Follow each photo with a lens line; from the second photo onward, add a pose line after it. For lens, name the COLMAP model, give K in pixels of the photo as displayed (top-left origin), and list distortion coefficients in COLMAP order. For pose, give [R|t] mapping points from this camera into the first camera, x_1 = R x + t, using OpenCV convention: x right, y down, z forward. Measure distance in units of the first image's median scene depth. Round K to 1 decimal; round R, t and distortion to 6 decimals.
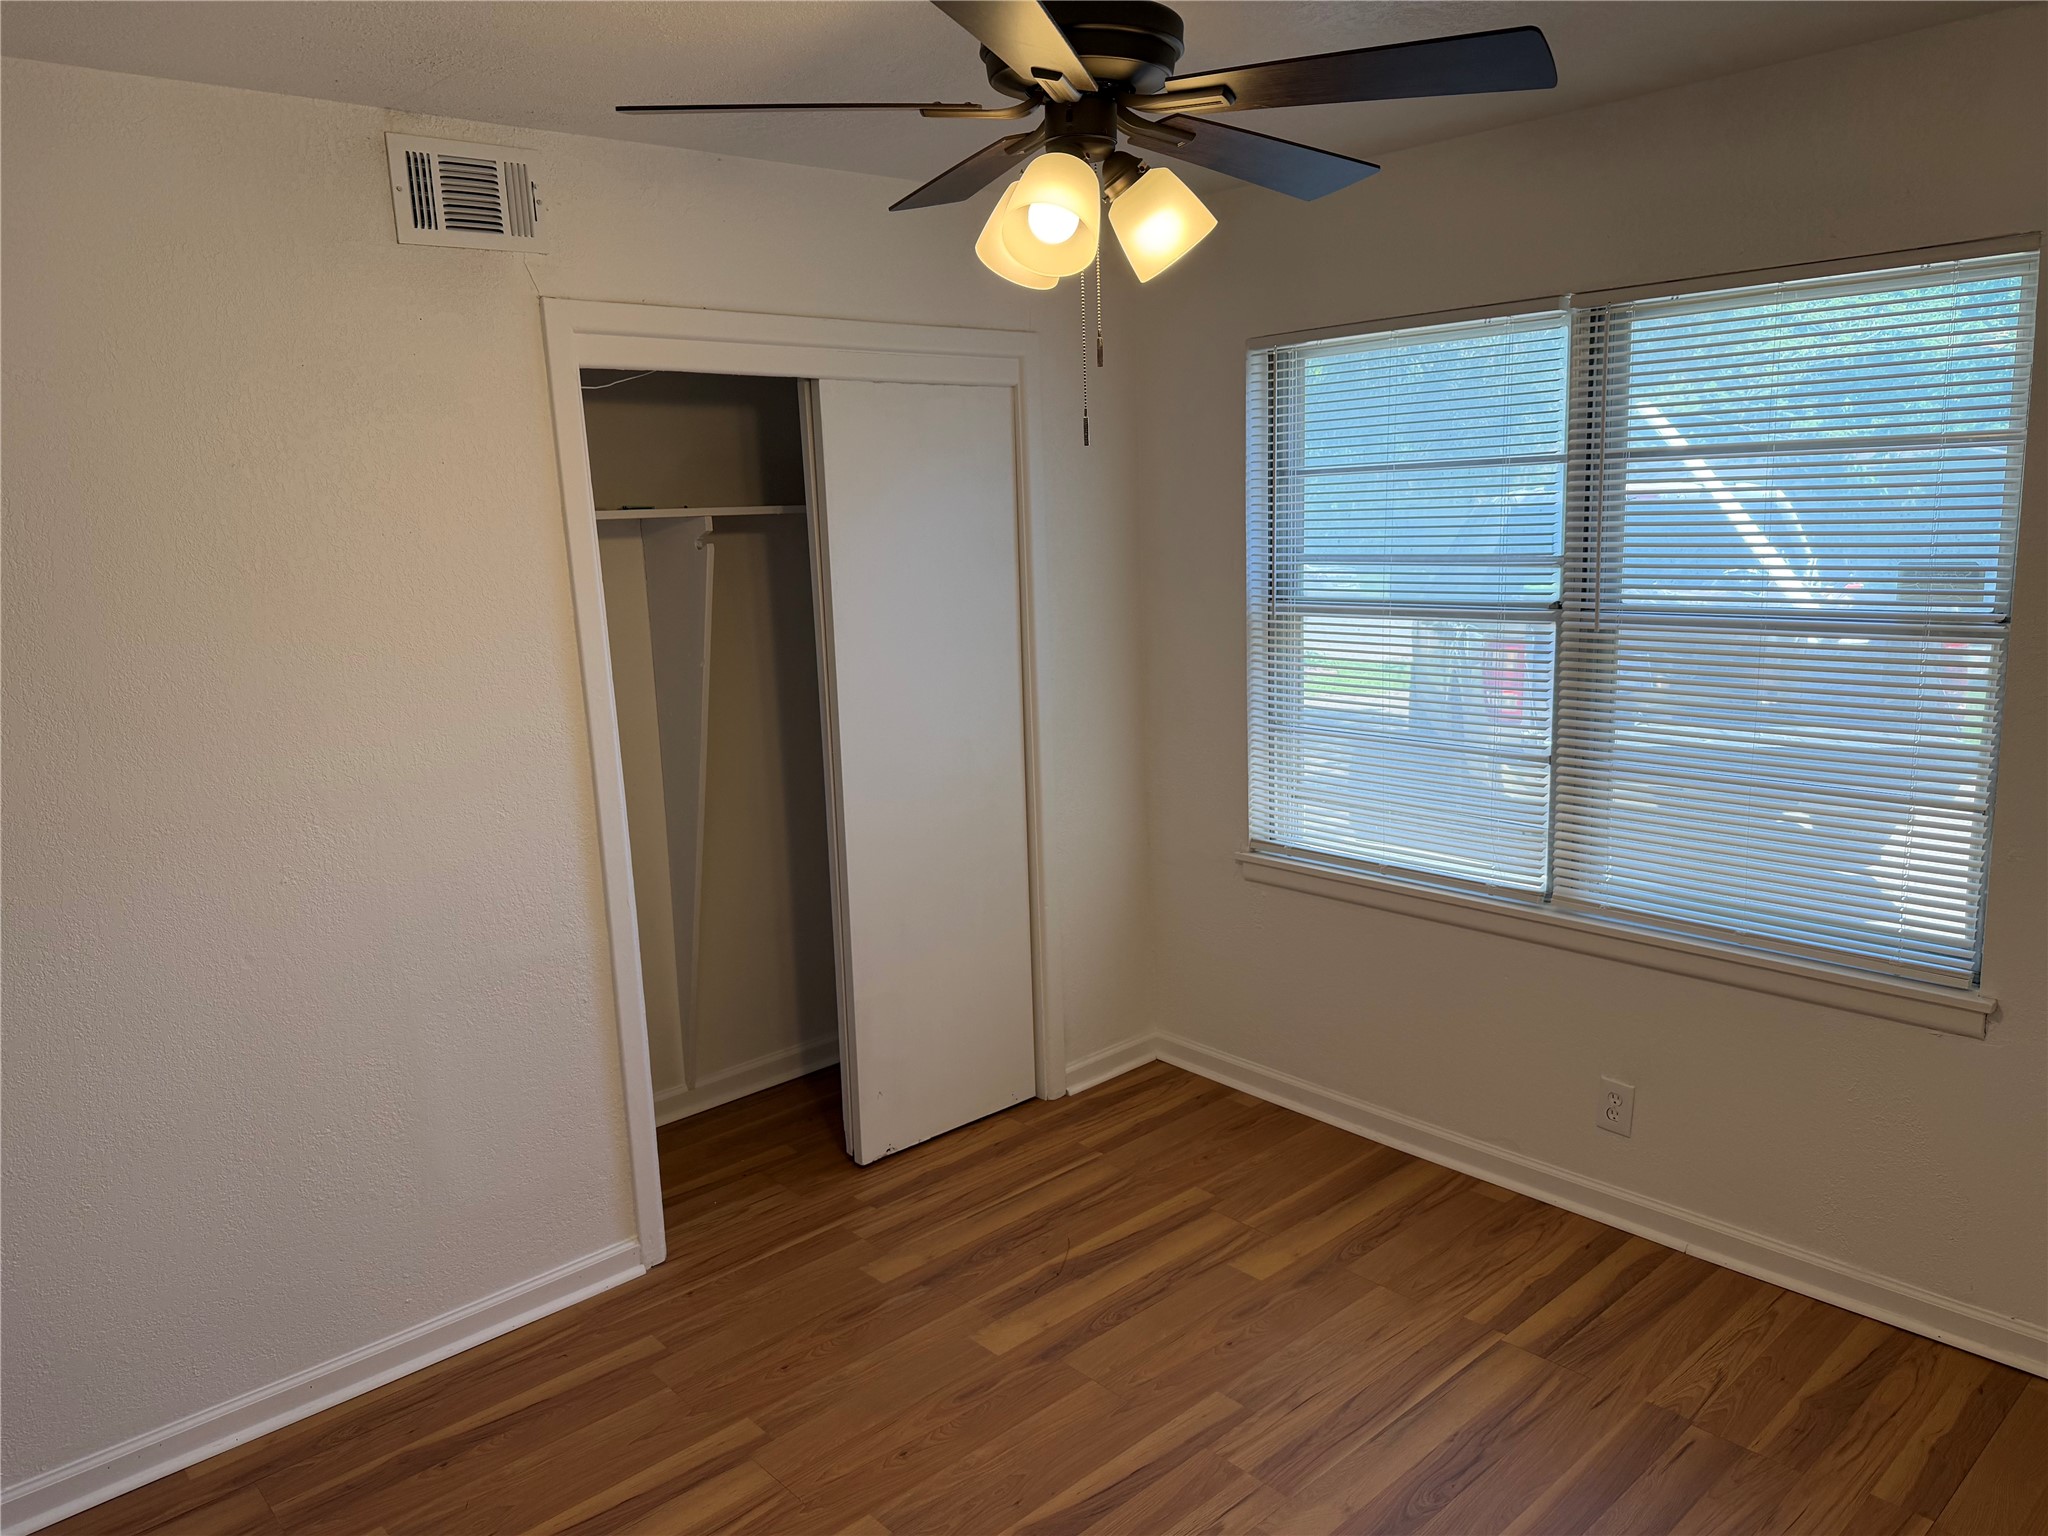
lens RADIAL K [[1436.3, 0, 1030.3], [0, 1436.3, 769.6], [0, 0, 1]] dist [0.047156, -0.067425]
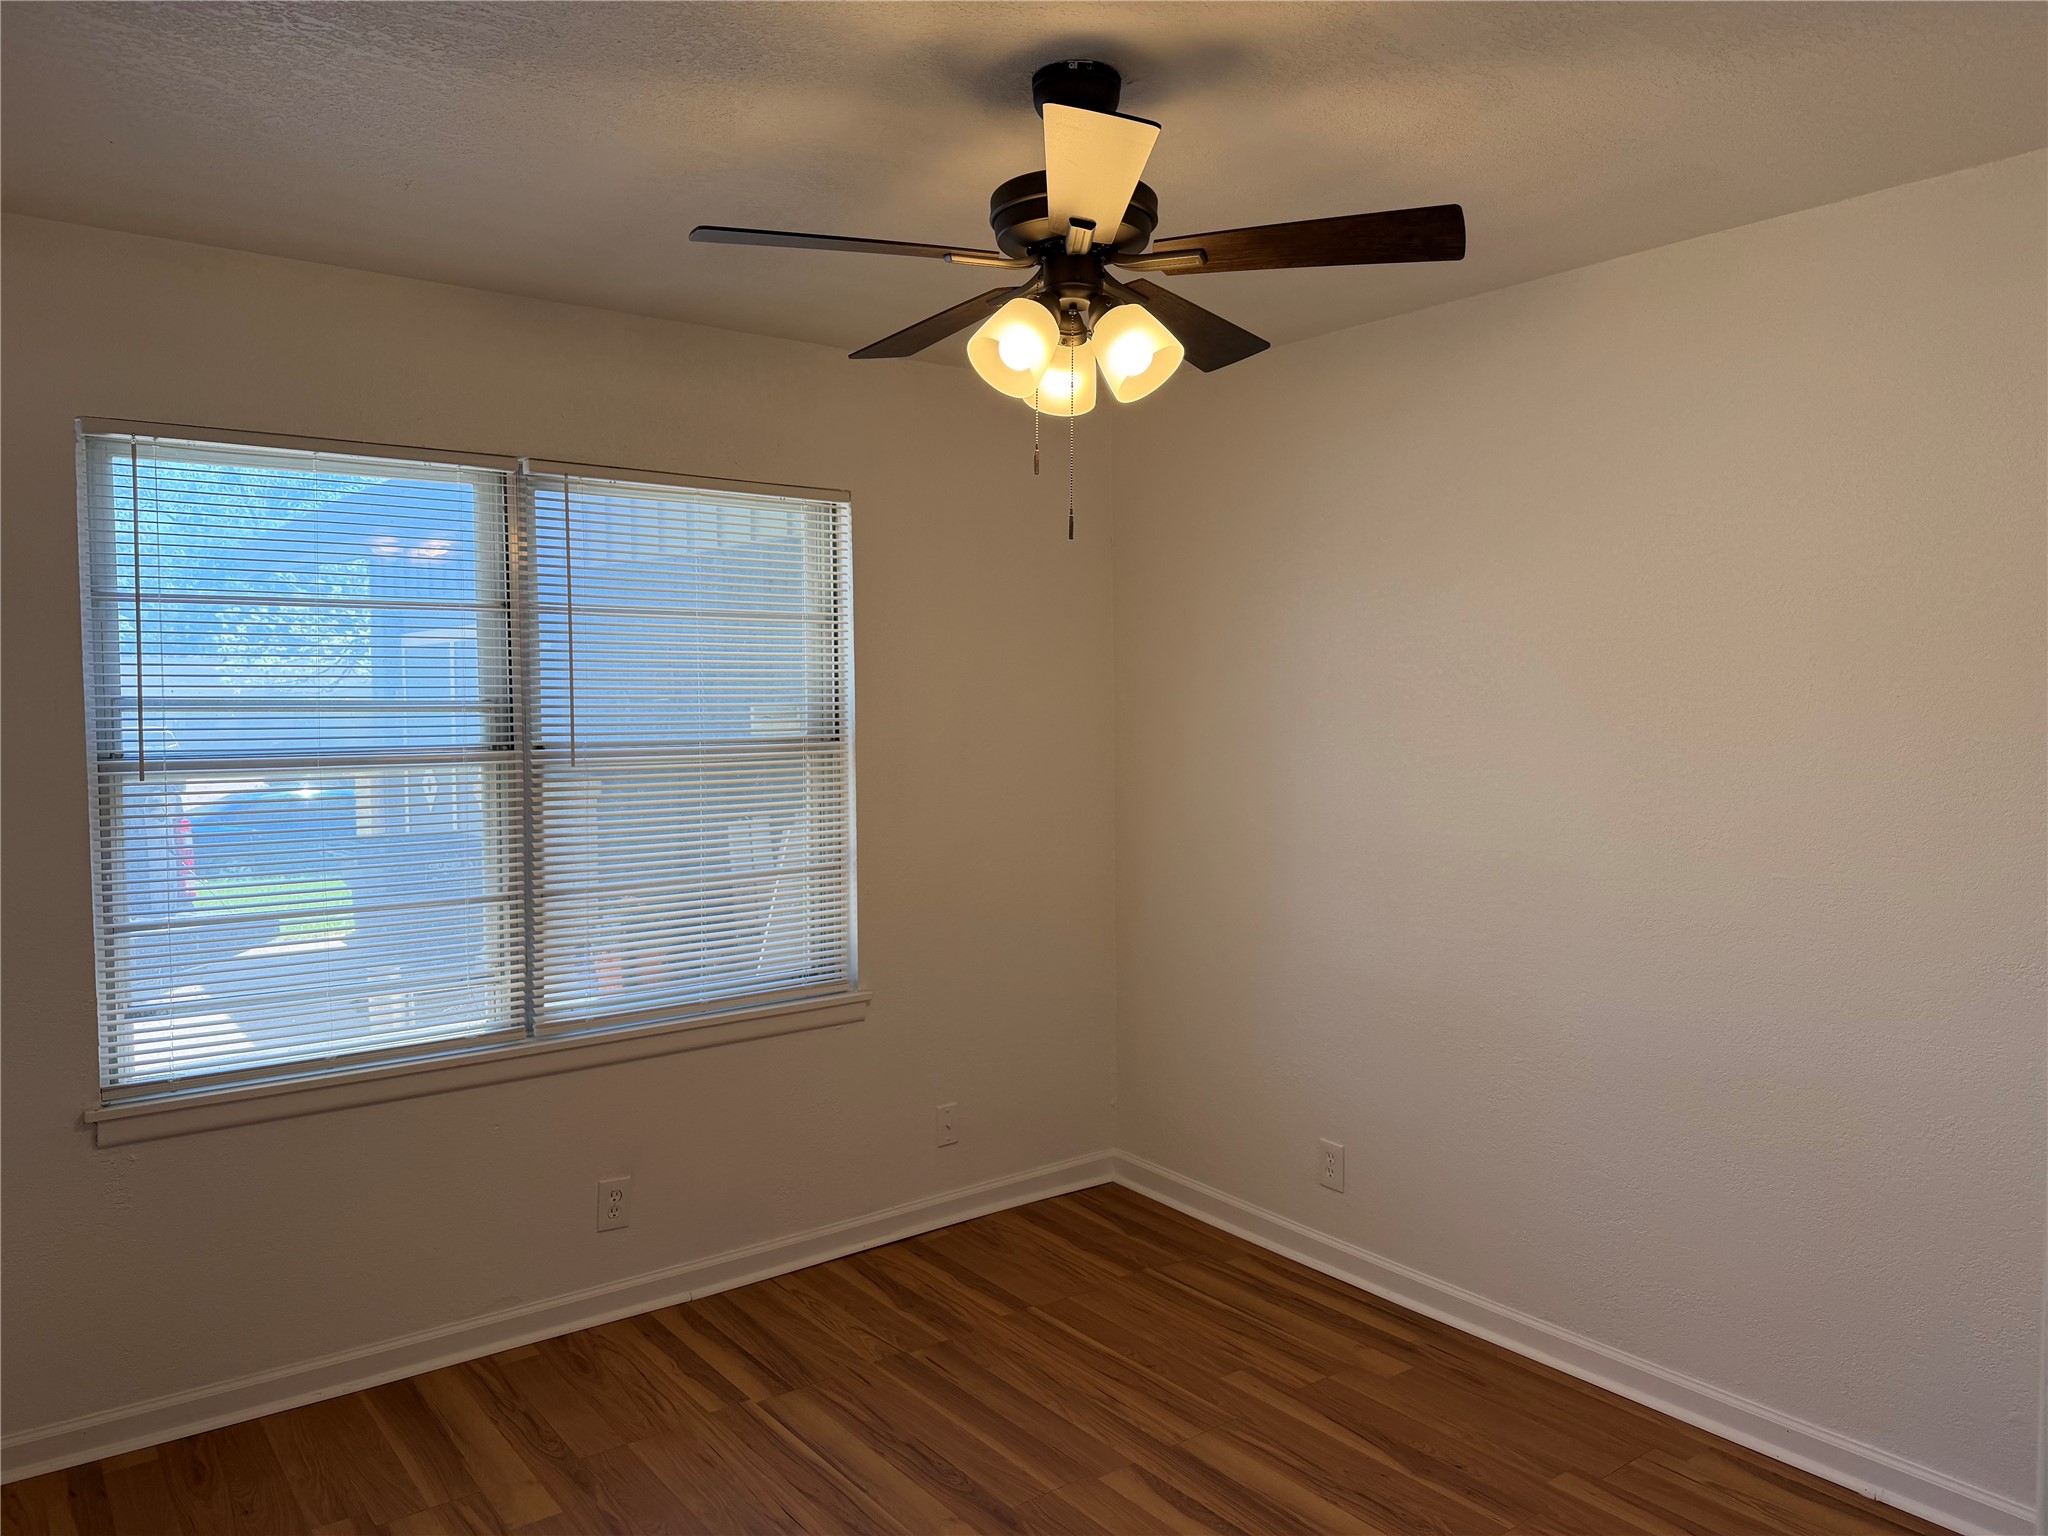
lens RADIAL K [[1436.3, 0, 1041.3], [0, 1436.3, 774.9], [0, 0, 1]] dist [0.047156, -0.067425]
pose [[0.093647, -0.027227, 0.995233, -0.683359], [0.185245, 0.982647, 0.009452, -0.034313], [-0.978220, 0.183477, 0.097065, 0.577563]]
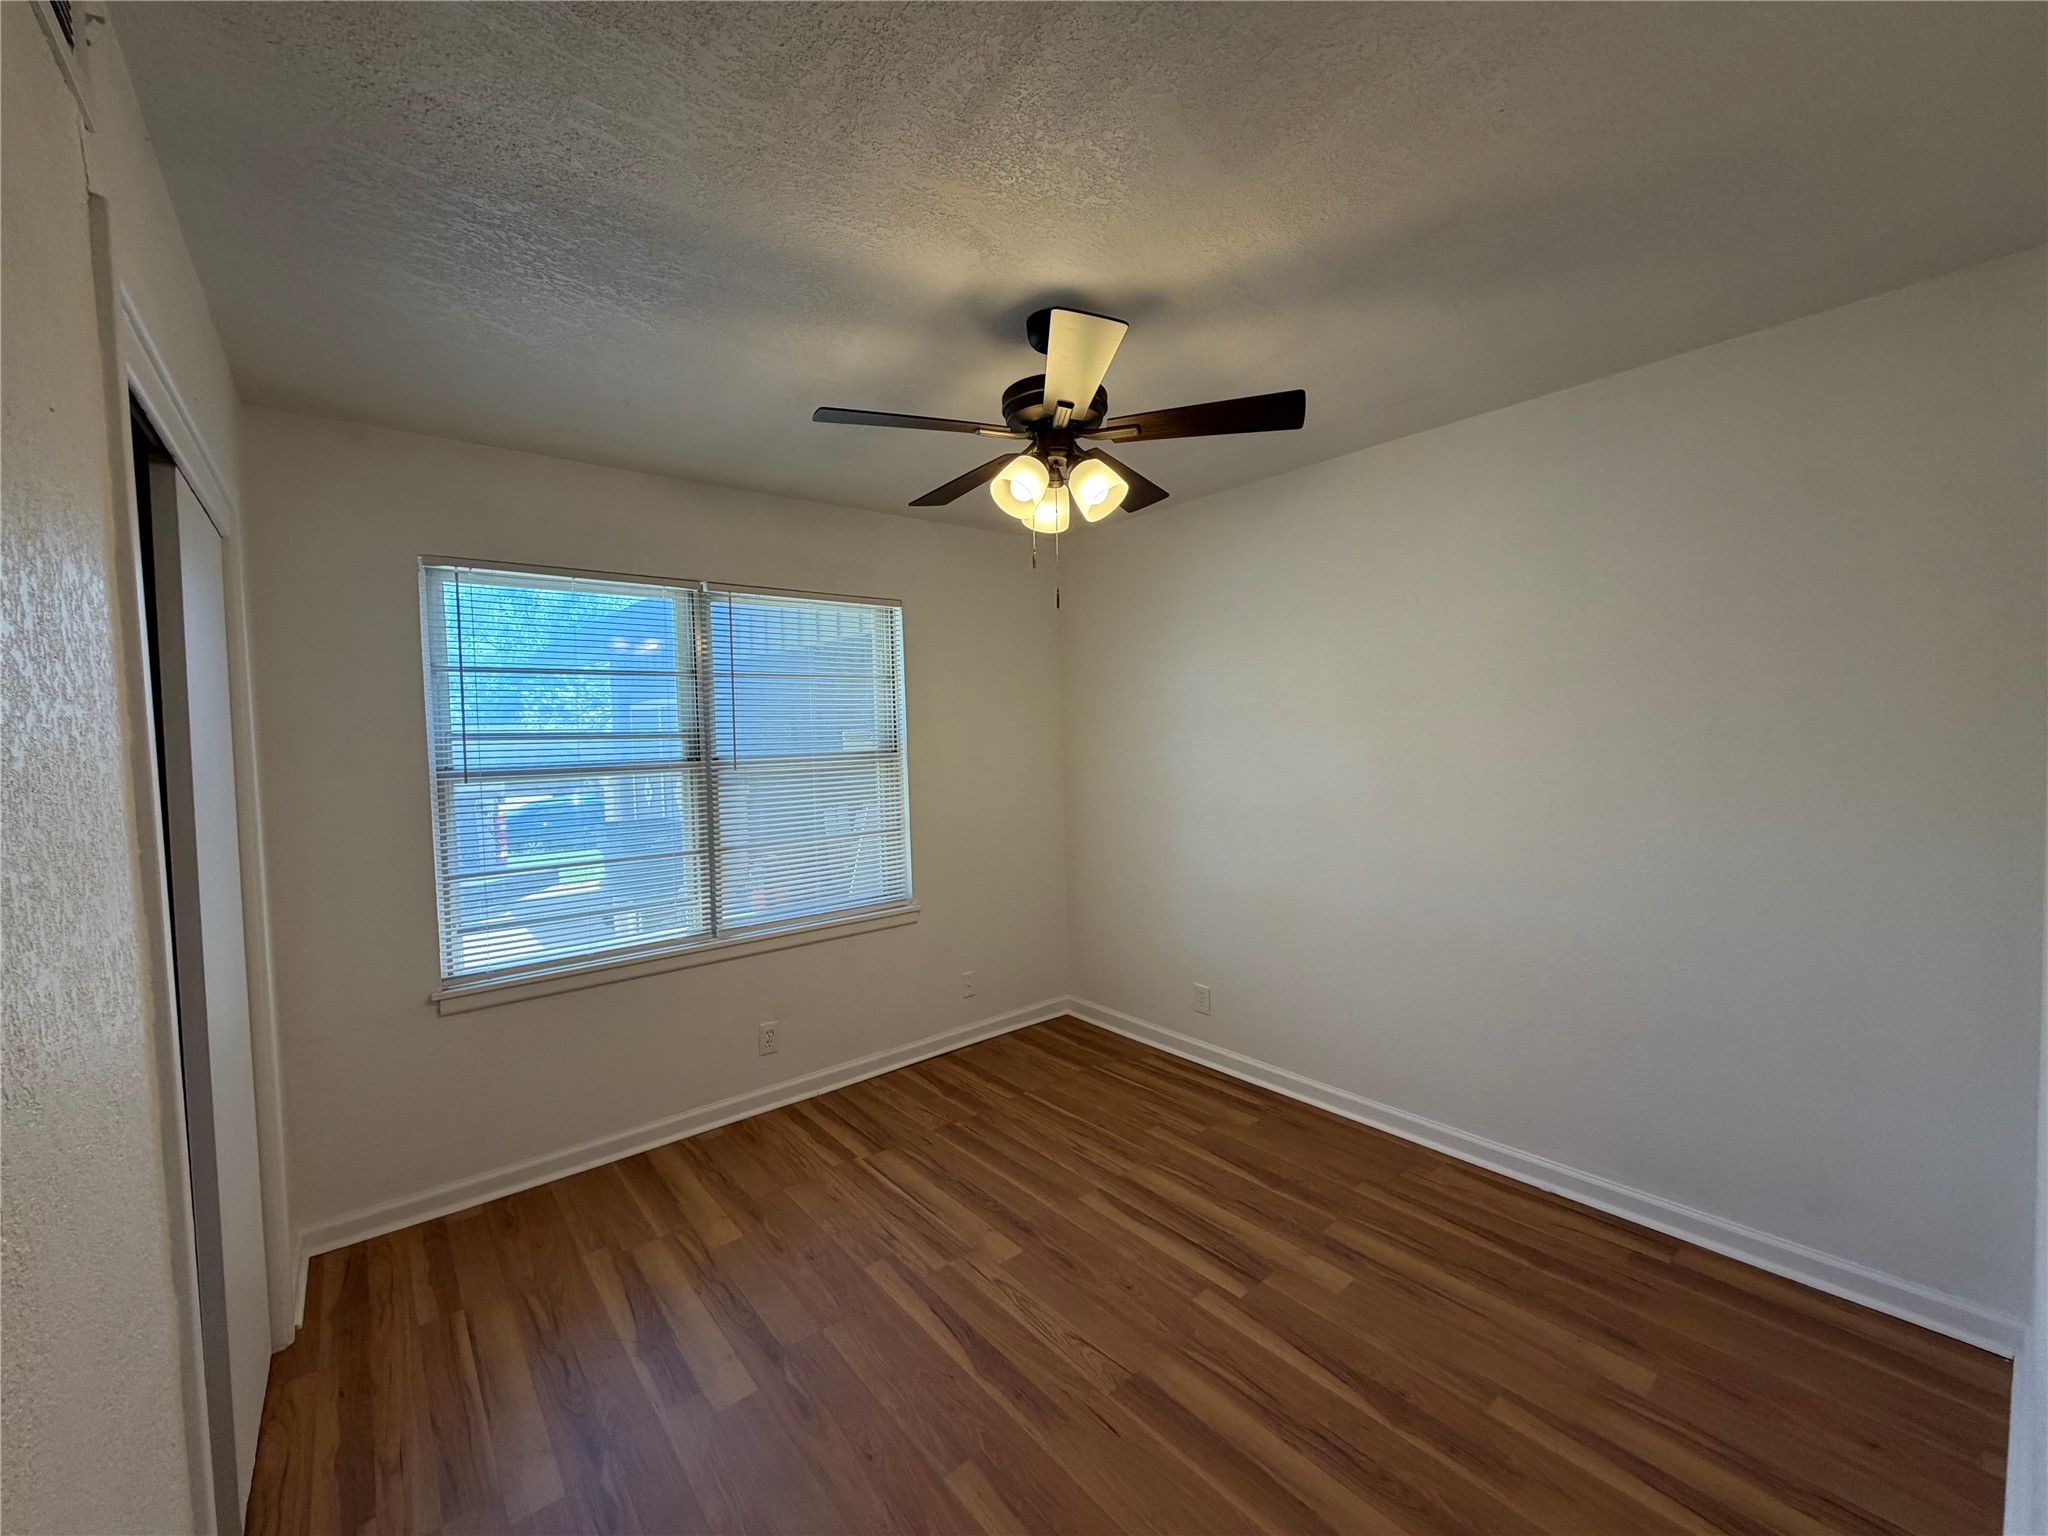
lens RADIAL K [[813.1, 0, 1024.8], [0, 813.1, 769.8], [0, 0, 1]] dist [-0.000509, 0.000413]
pose [[0.058494, -0.015472, 0.998168, -0.605365], [0.210626, 0.977563, 0.002810, -0.024399], [-0.975815, 0.210076, 0.060440, 0.624754]]
